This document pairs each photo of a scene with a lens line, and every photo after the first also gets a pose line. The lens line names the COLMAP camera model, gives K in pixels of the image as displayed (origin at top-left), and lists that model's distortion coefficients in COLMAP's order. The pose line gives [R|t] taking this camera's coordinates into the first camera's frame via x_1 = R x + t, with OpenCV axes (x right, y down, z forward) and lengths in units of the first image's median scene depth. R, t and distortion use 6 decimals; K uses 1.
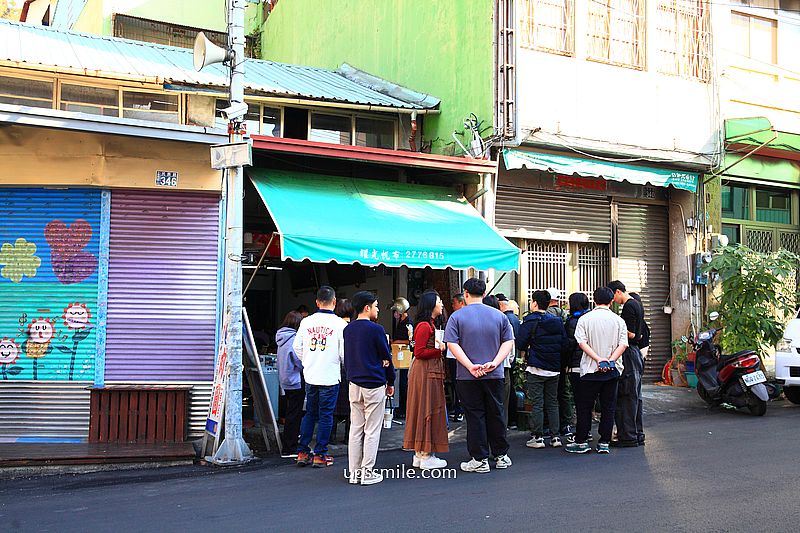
lens RADIAL K [[858.4, 0, 384.9], [0, 858.4, 264.6], [0, 0, 1]] dist [0.009525, 0.046433]
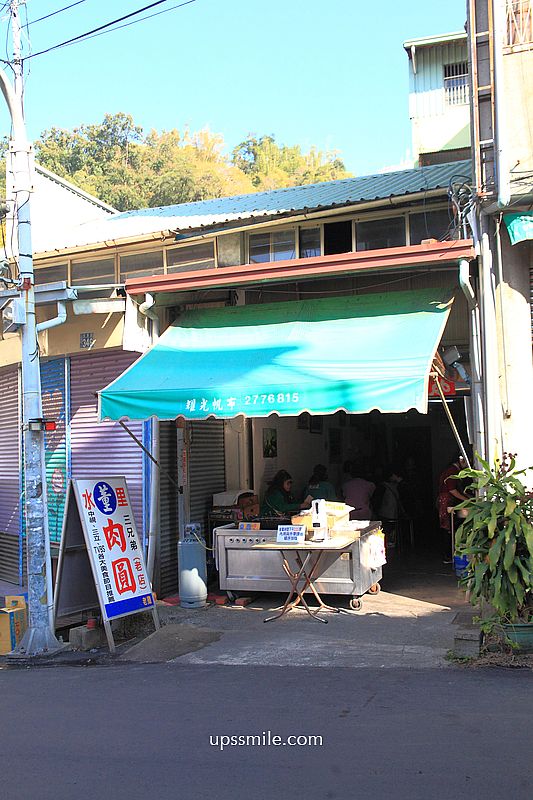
lens RADIAL K [[783.2, 0, 266.5], [0, 783.2, 400.0], [0, 0, 1]] dist [-0.010492, 0.014774]
pose [[0.685159, -0.075593, -0.724460, 0.514570], [0.090607, 0.995720, -0.018206, 0.001673], [0.722736, -0.053167, 0.689076, 0.524279]]
